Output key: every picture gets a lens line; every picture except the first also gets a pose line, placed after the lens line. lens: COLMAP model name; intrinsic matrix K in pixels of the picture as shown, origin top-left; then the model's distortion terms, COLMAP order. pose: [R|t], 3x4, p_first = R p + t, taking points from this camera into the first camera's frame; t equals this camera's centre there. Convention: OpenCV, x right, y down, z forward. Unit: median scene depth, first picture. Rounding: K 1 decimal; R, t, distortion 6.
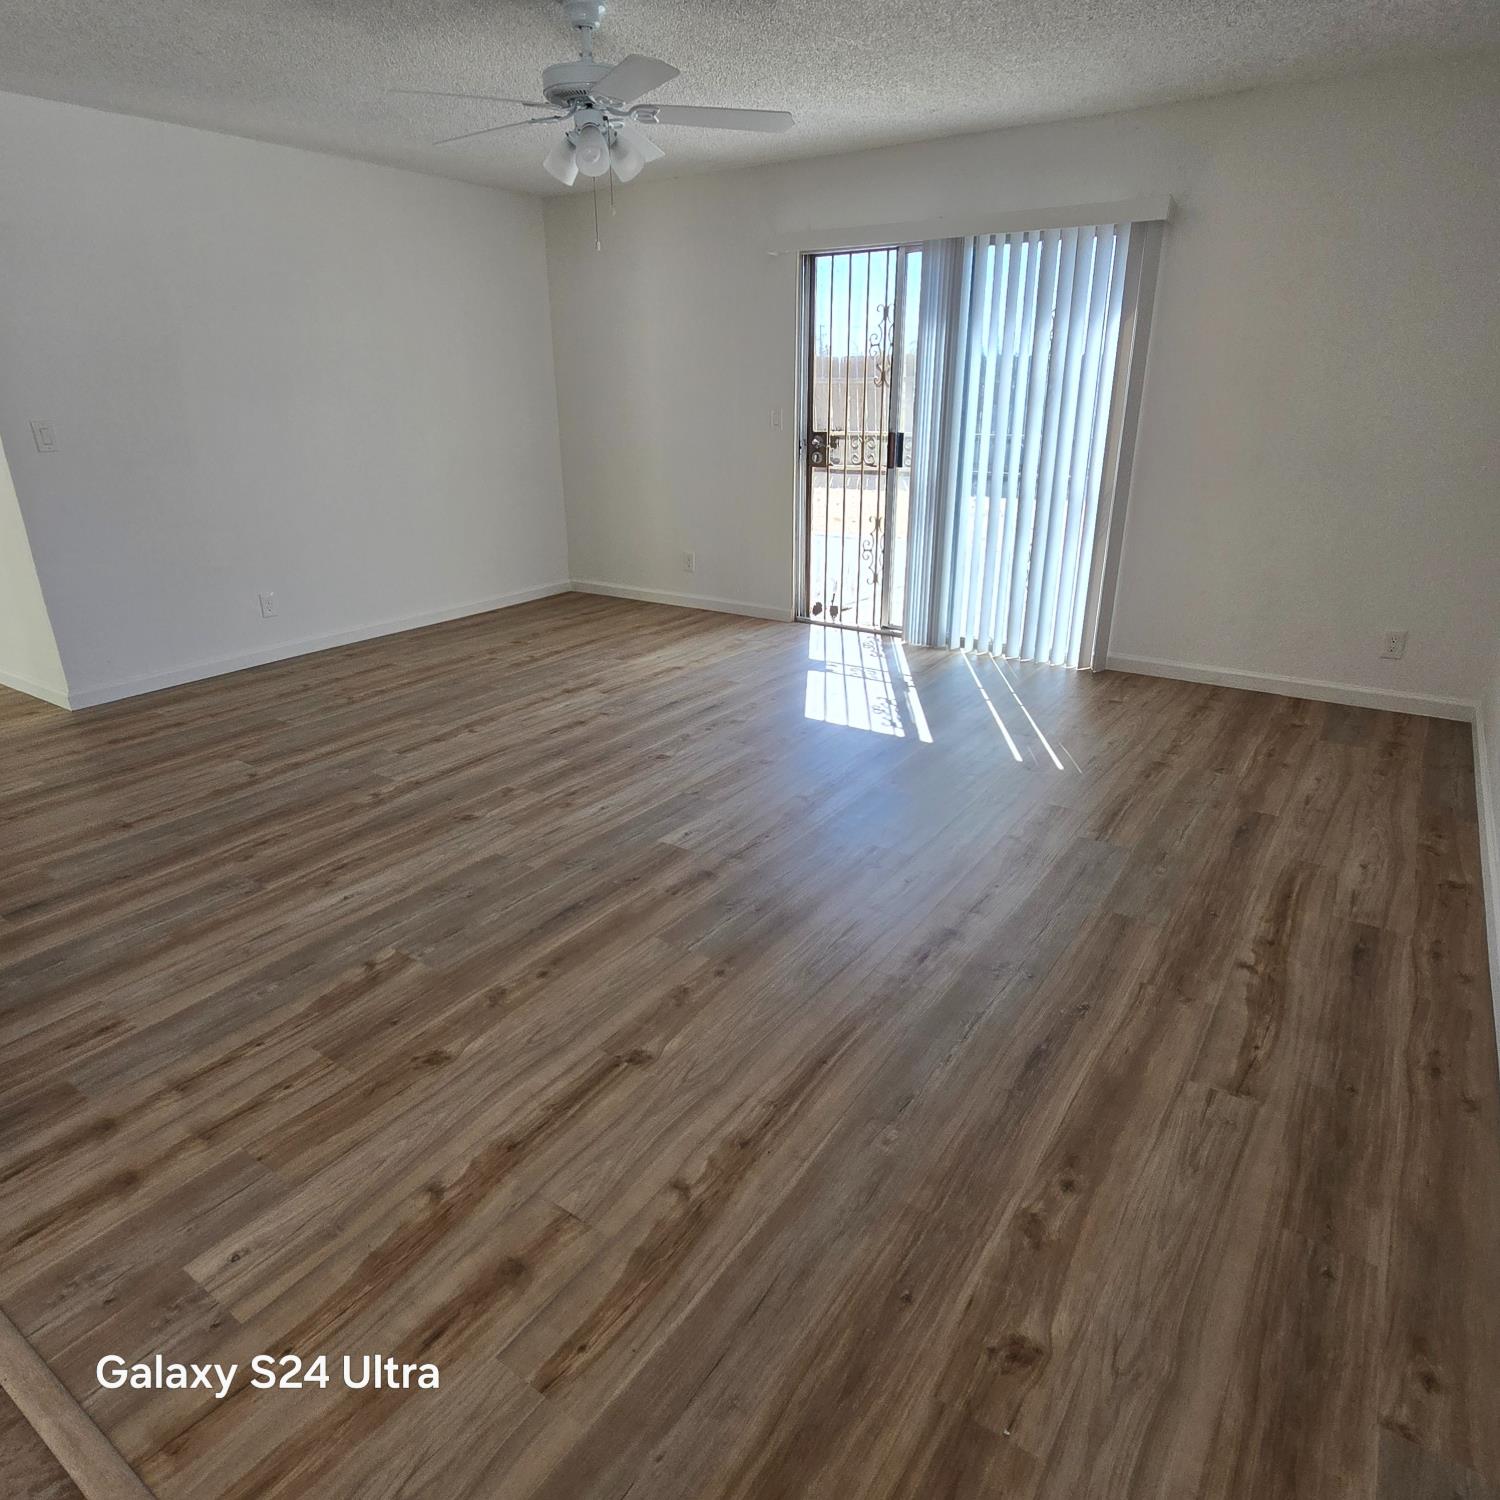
lens RADIAL K [[954.7, 0, 742.2], [0, 954.7, 746.6], [0, 0, 1]] dist [-0.002447, 0.001713]
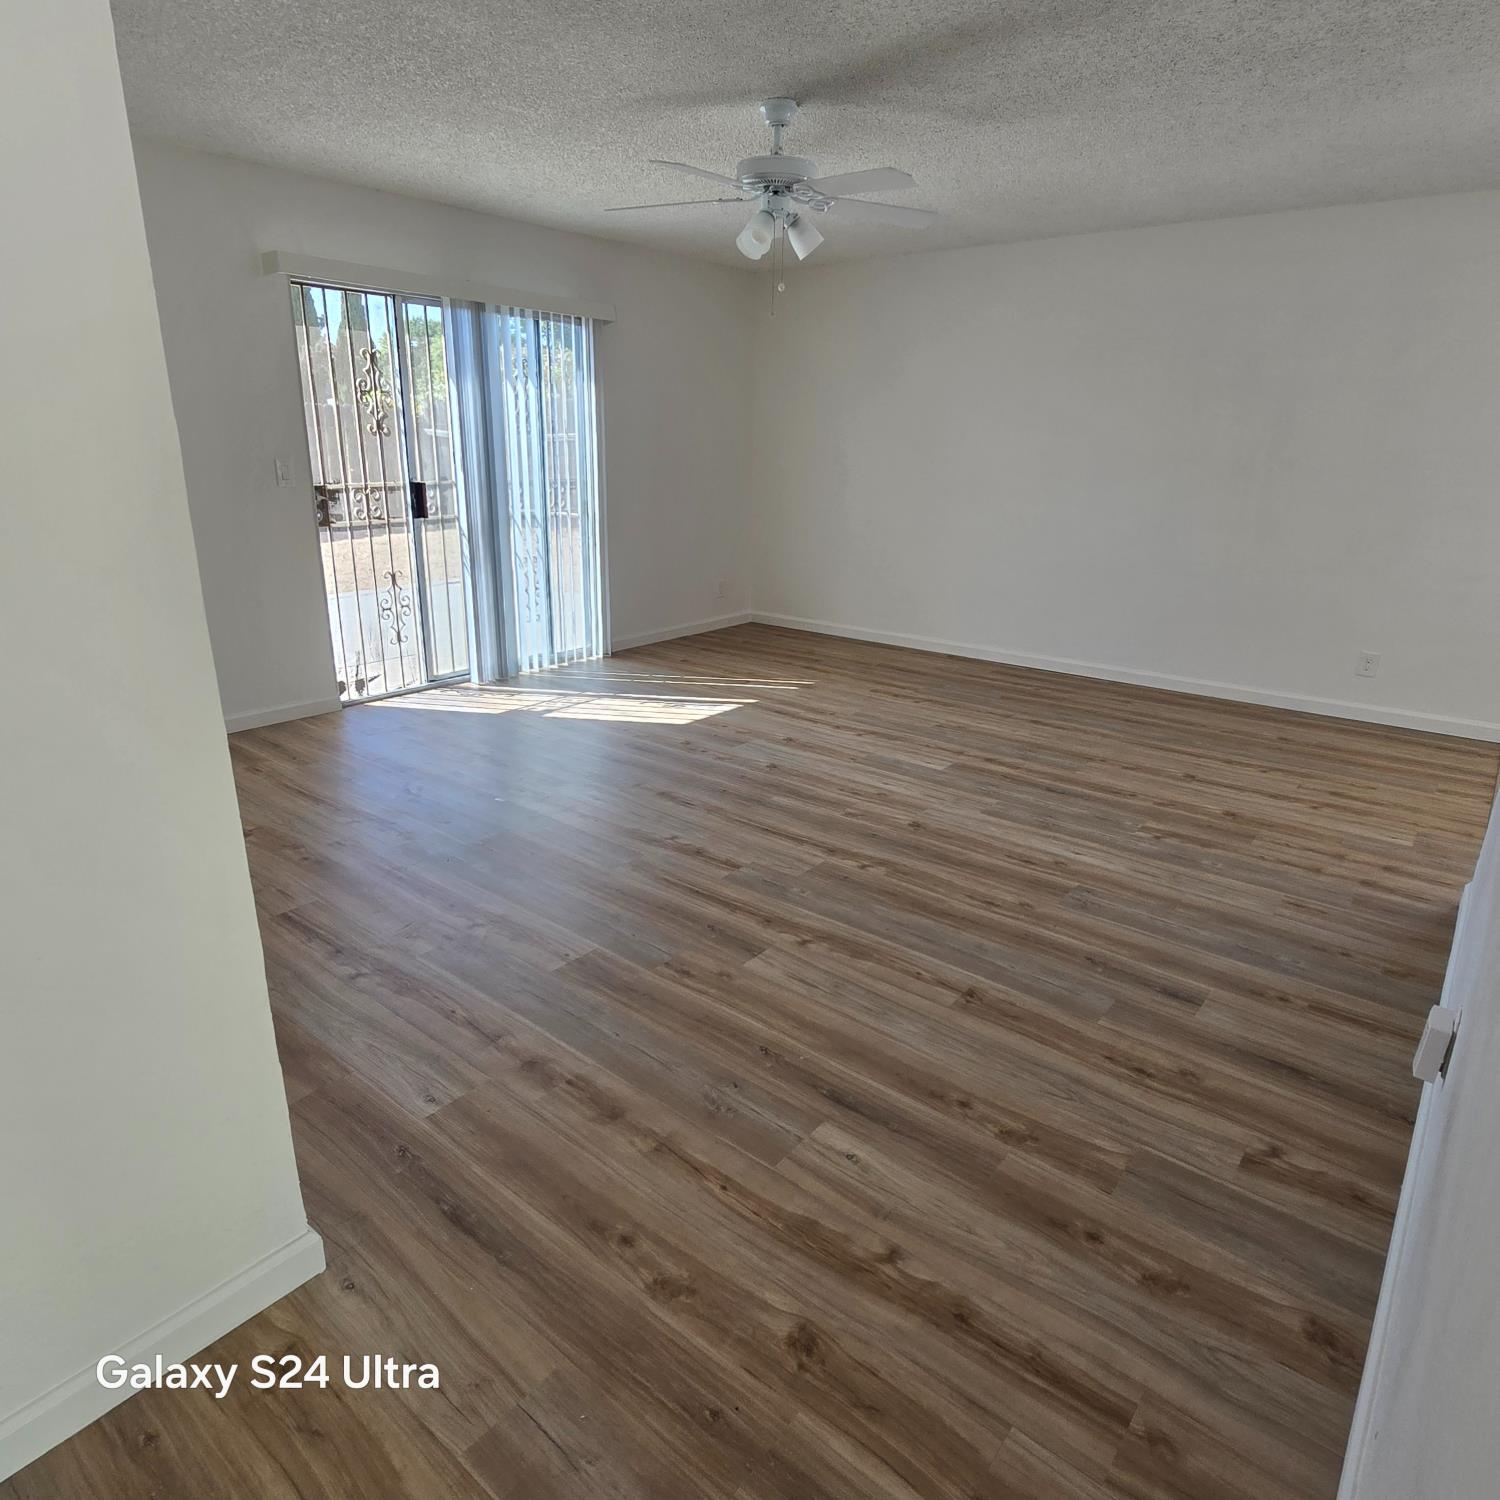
lens RADIAL K [[954.7, 0, 742.2], [0, 954.7, 746.6], [0, 0, 1]] dist [-0.002447, 0.001713]
pose [[0.083691, -0.298102, 0.950858, -1.163966], [0.338725, 0.905898, 0.254193, -0.311564], [-0.937156, 0.300806, 0.176790, 0.849537]]
